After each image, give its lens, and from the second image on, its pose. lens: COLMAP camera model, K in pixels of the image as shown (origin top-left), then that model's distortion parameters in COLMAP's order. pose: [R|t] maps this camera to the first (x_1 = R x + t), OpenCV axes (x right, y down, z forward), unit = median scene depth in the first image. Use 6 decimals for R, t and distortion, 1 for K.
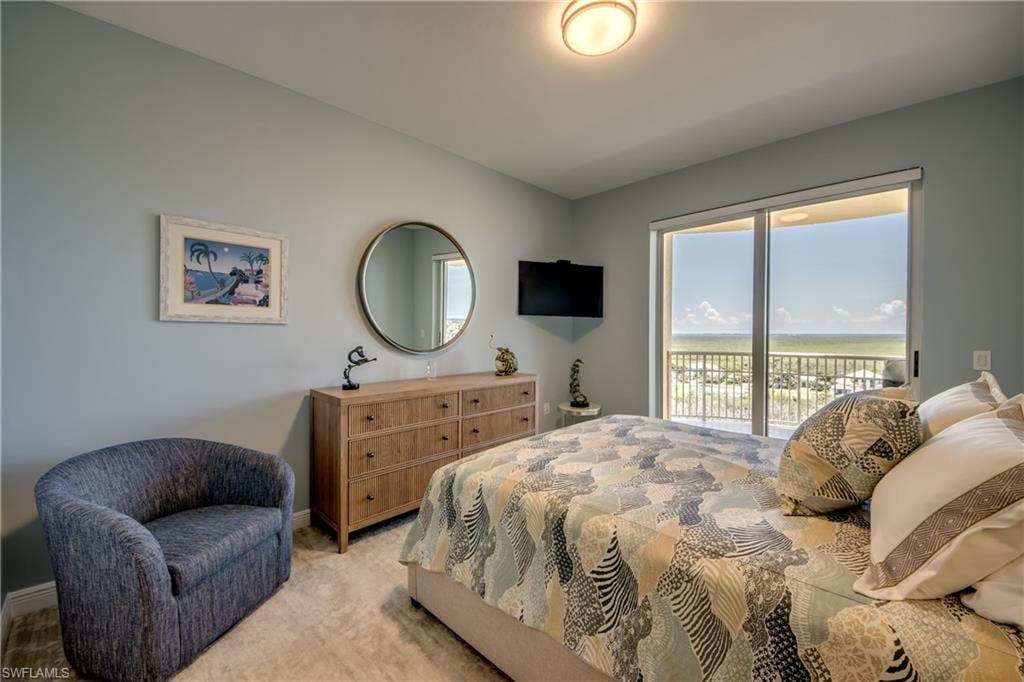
lens RADIAL K [[406.2, 0, 512.0], [0, 406.2, 341.0], [0, 0, 1]] dist [0.053575, -0.030688]
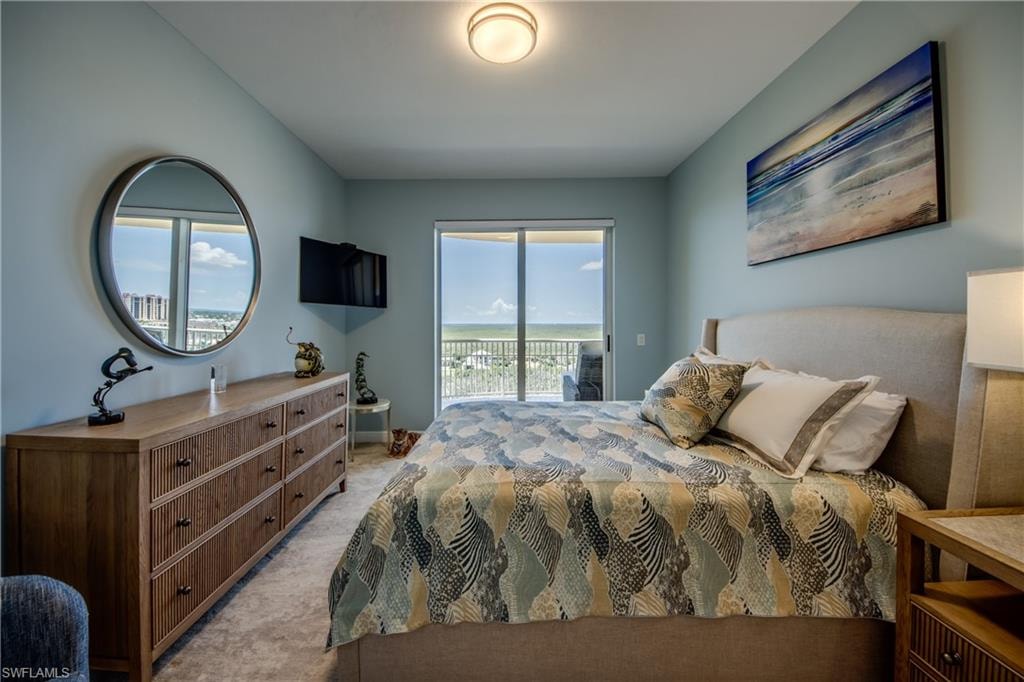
lens RADIAL K [[396.5, 0, 509.9], [0, 396.5, 319.1], [0, 0, 1]] dist [0.048030, -0.028048]
pose [[0.722159, 0.006032, 0.691701, -0.376997], [0.014086, 0.999626, -0.023424, -0.007160], [-0.691584, 0.026659, 0.721804, 0.192657]]
